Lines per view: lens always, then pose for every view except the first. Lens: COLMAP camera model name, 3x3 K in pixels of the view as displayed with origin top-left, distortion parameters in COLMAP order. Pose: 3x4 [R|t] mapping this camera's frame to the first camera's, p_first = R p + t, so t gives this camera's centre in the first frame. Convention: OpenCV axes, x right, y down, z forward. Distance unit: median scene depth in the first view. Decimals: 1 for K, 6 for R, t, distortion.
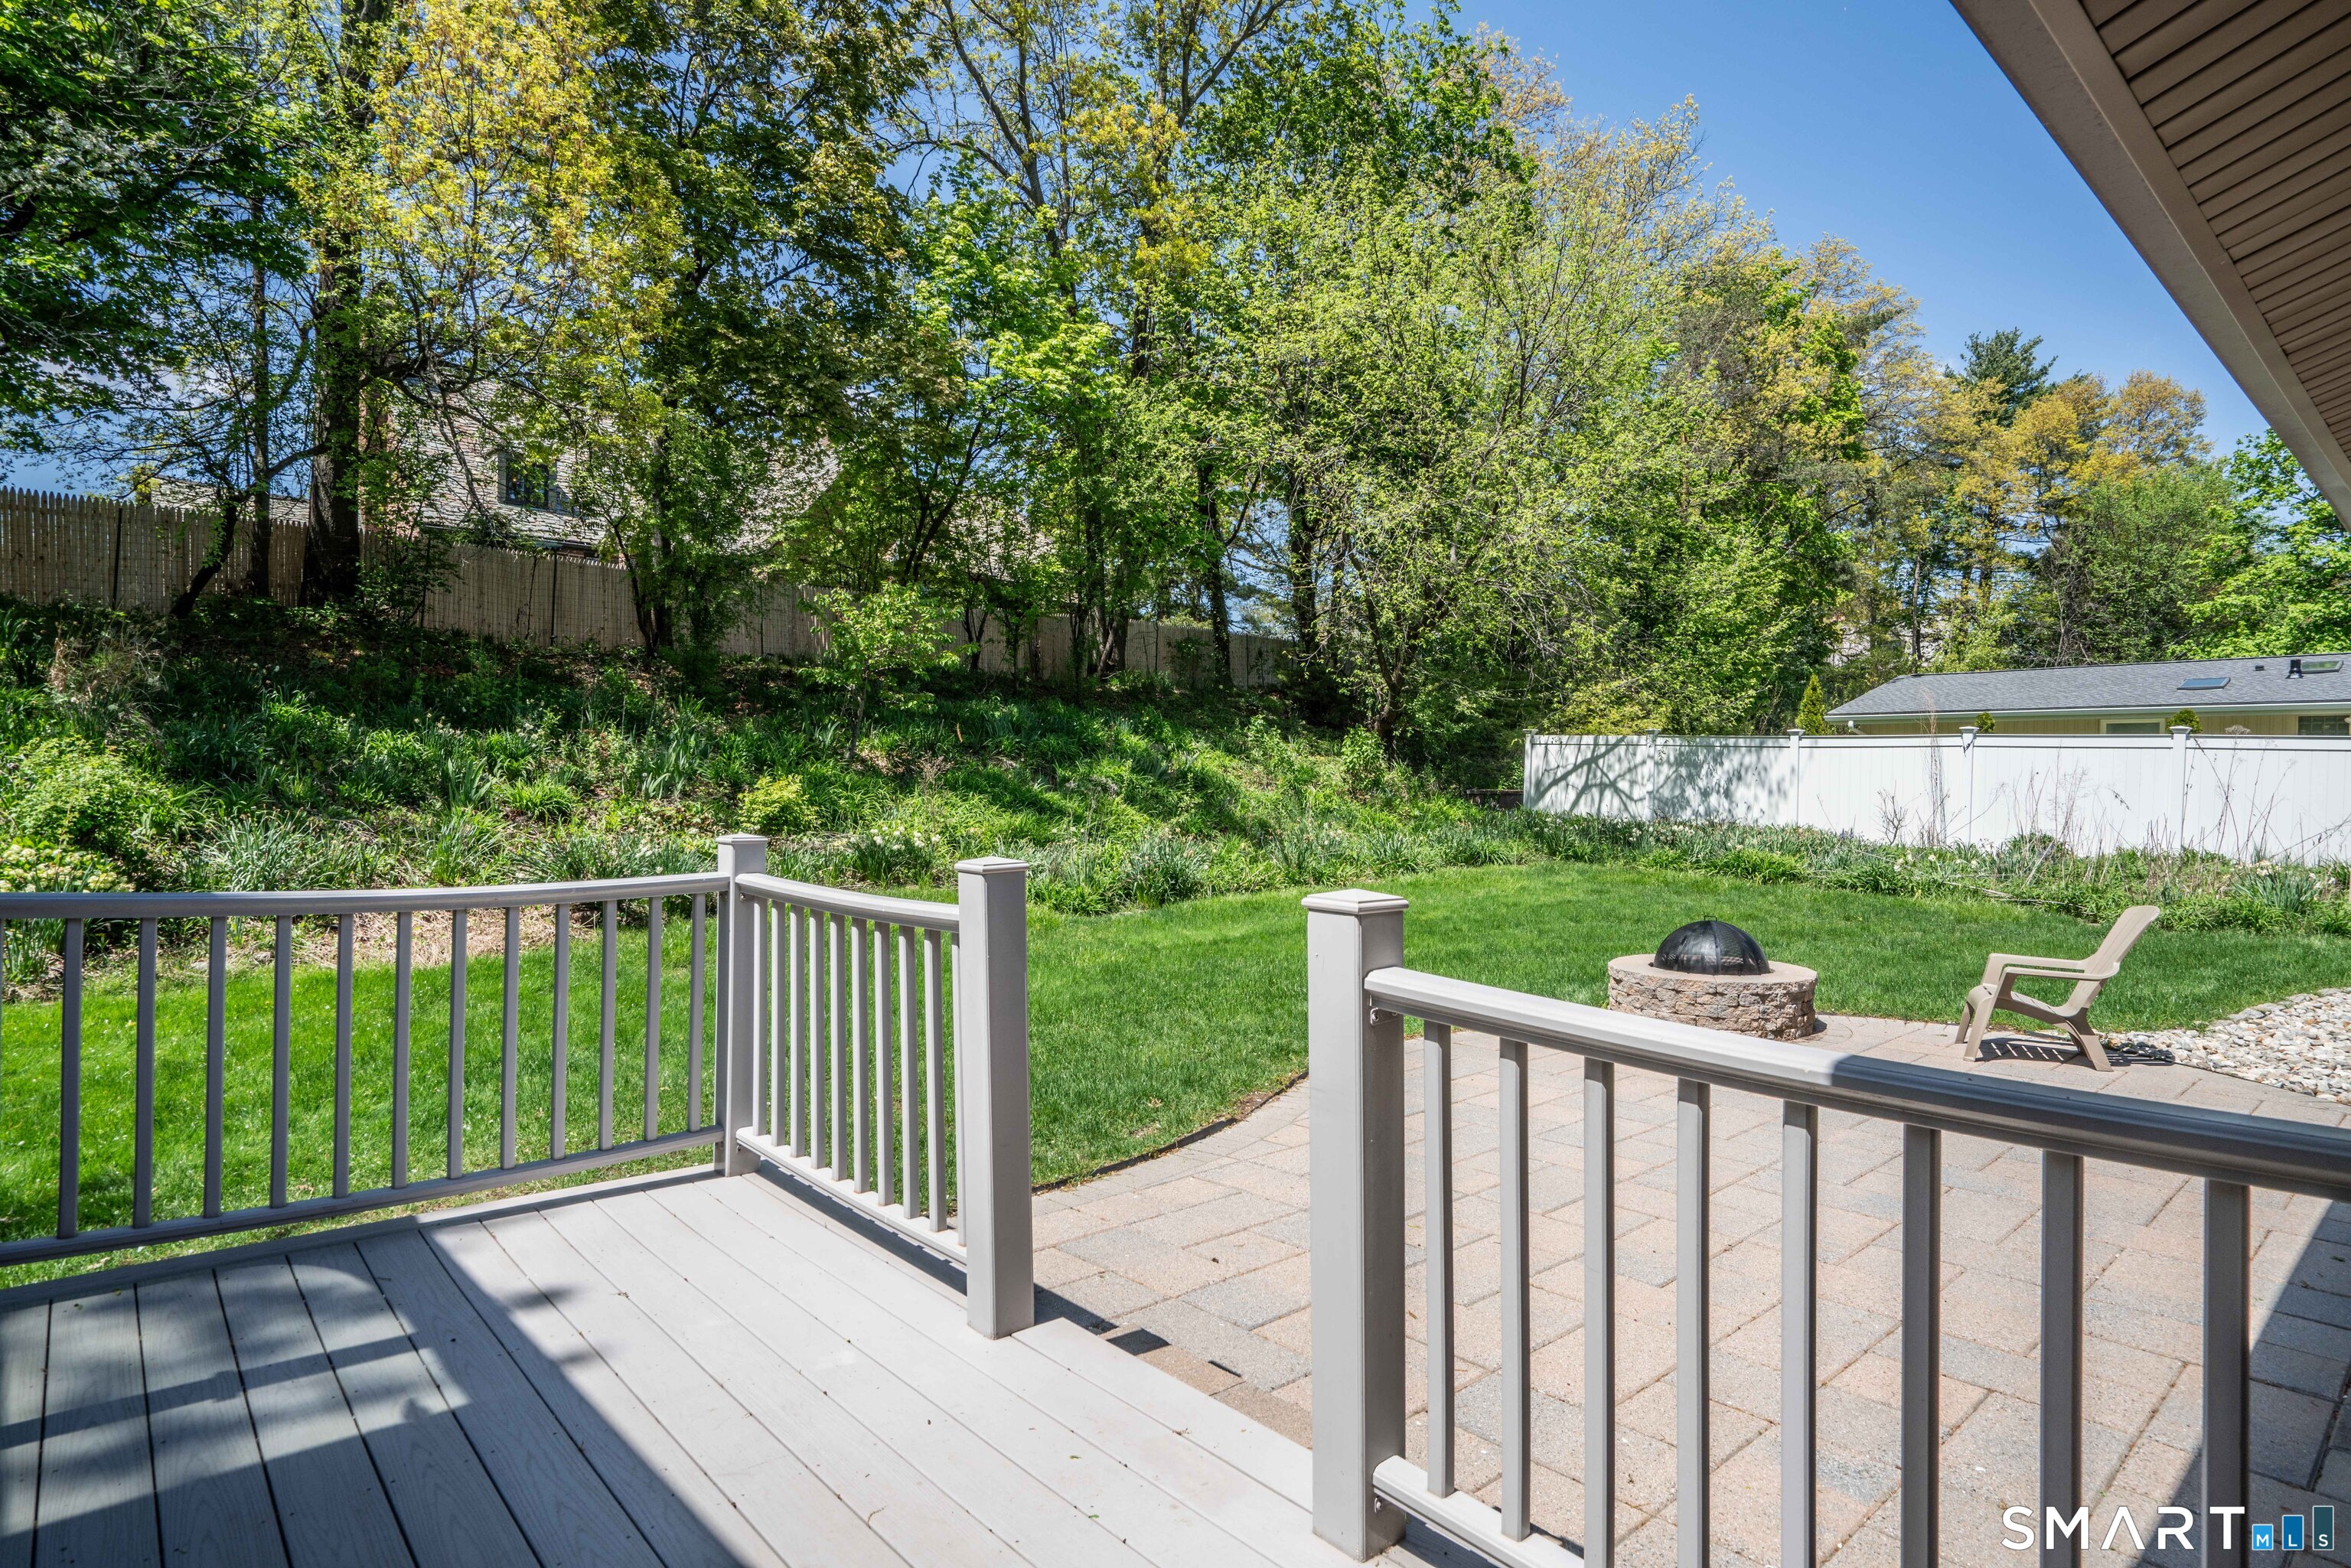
lens RADIAL K [[1253.4, 0, 1178.1], [0, 1253.4, 781.5], [0, 0, 1]] dist [-0.000263, 0.023296]
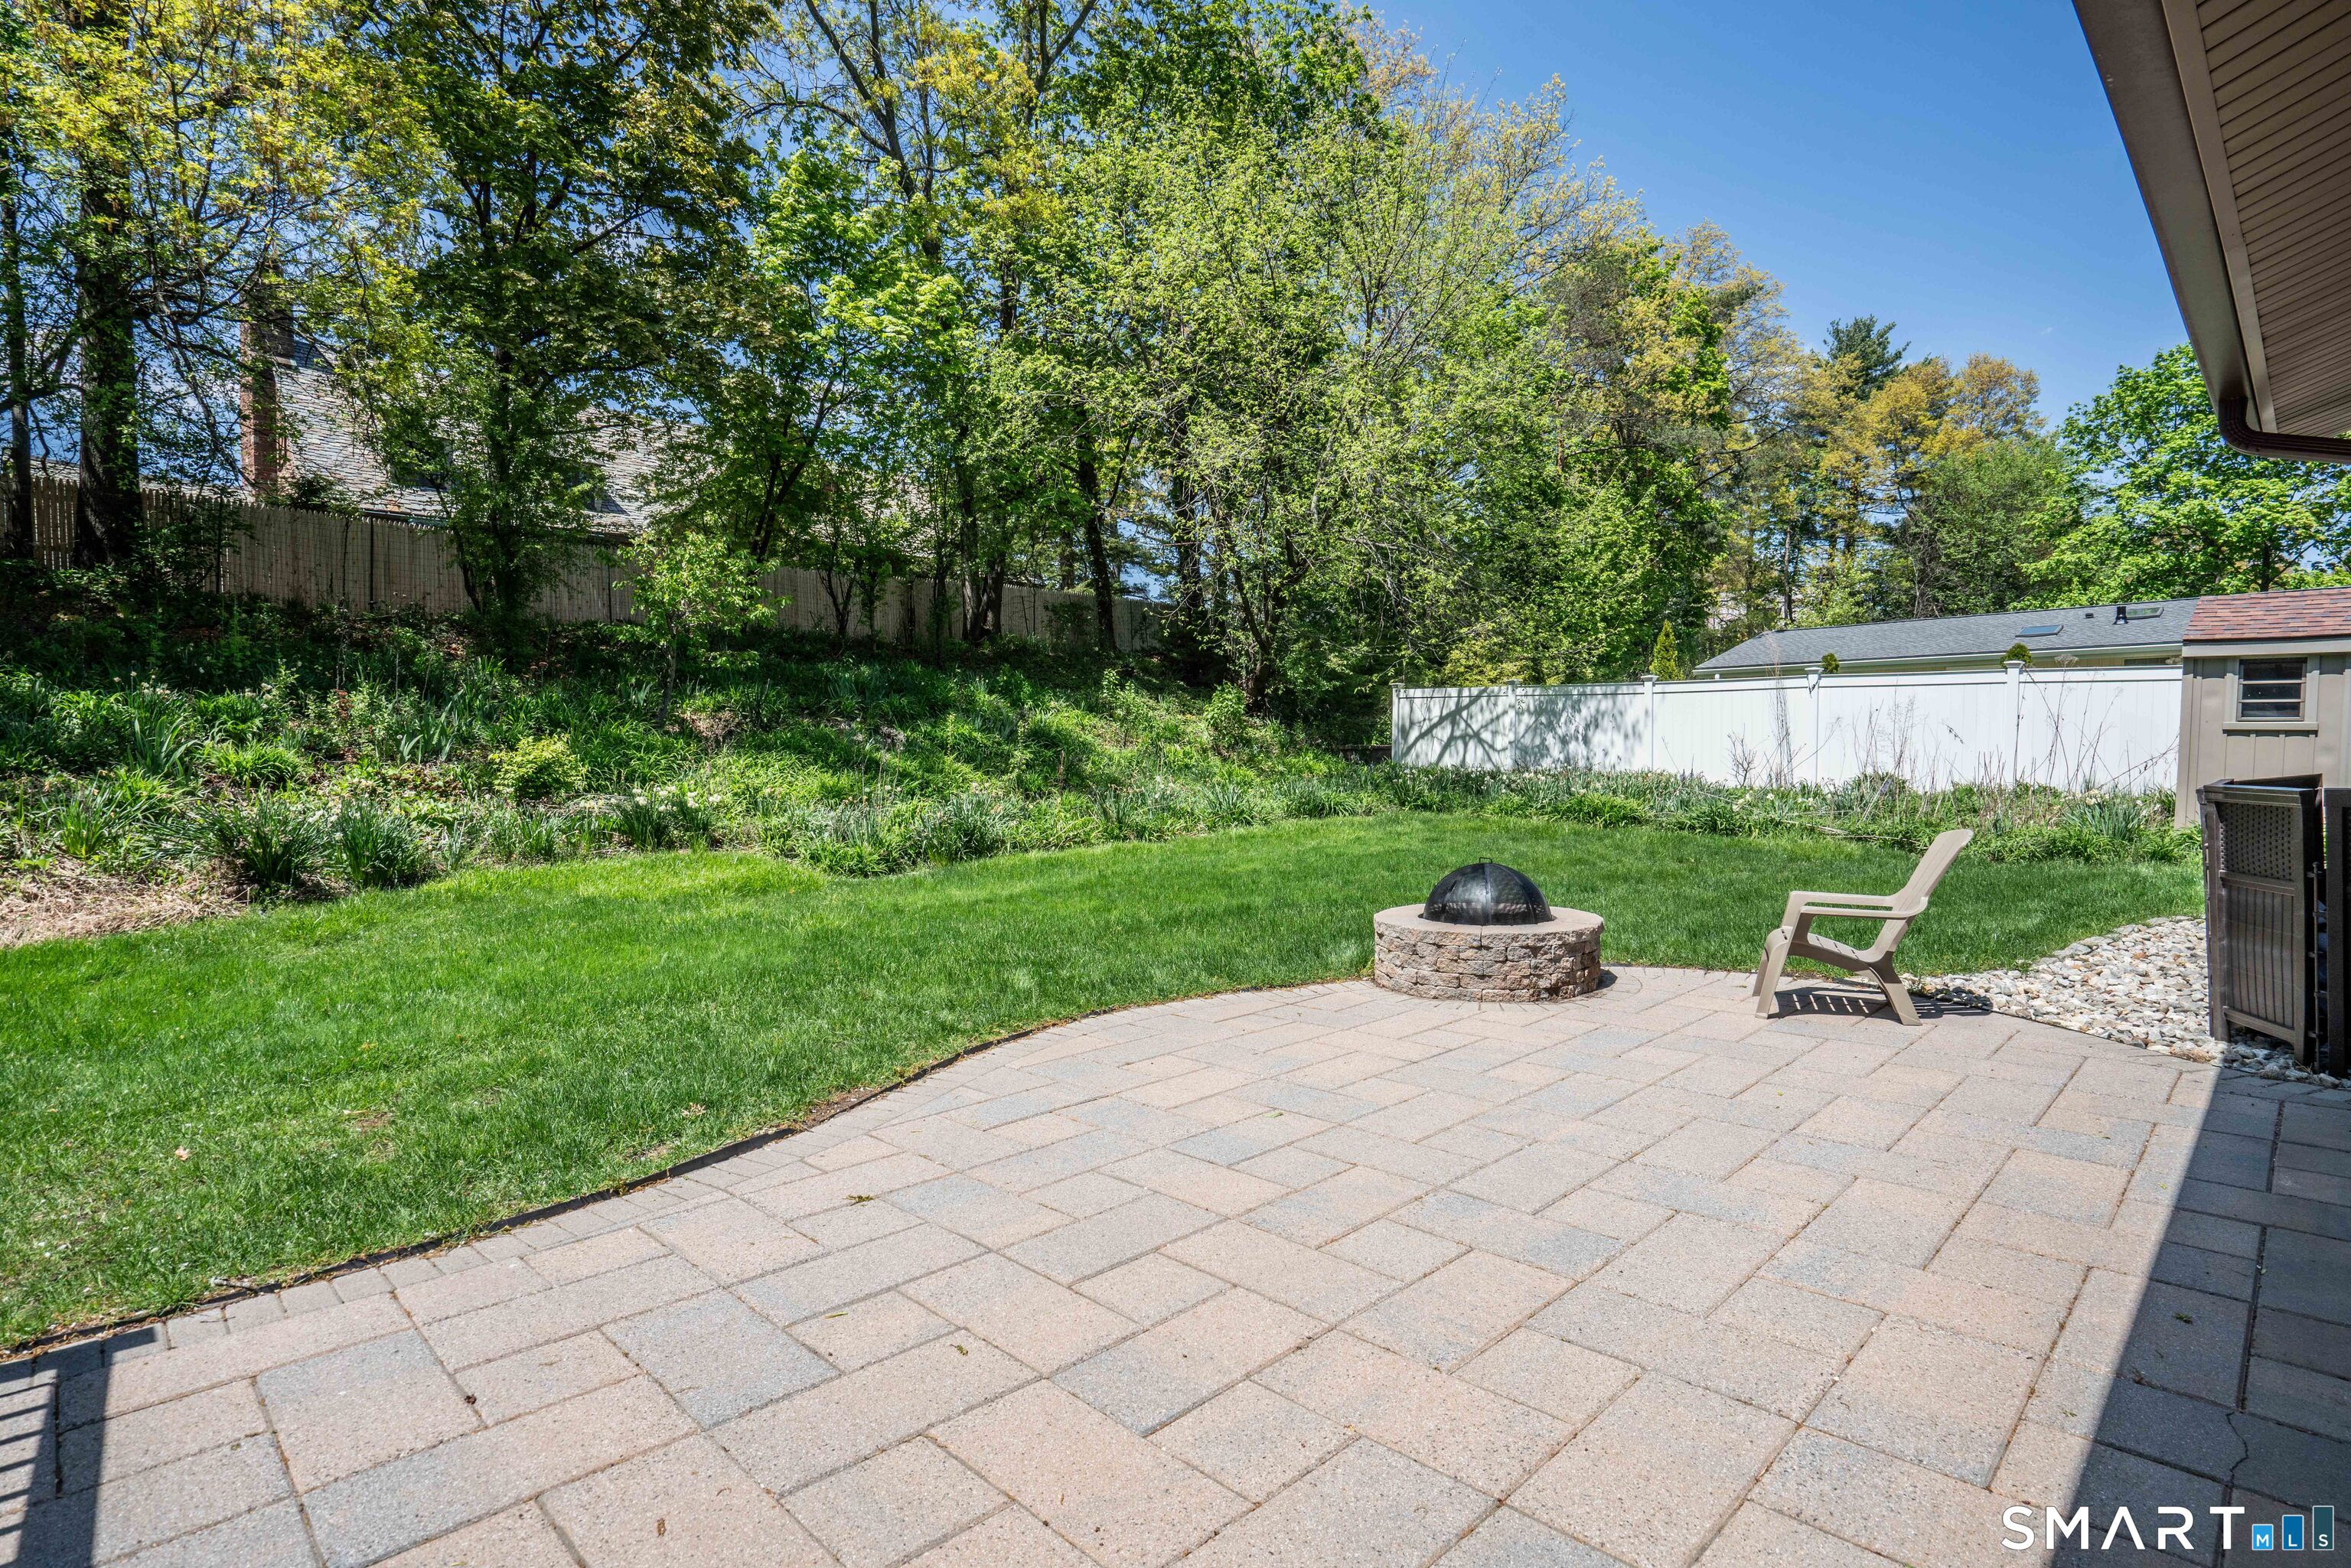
lens RADIAL K [[1163.2, 0, 1175.0], [0, 1163.2, 773.4], [0, 0, 1]] dist [-0.022658, 0.029885]
pose [[0.999082, -0.021898, 0.036816, 0.075049], [0.021321, 0.999645, 0.016007, 0.013141], [-0.037153, -0.015207, 0.999194, 0.085626]]
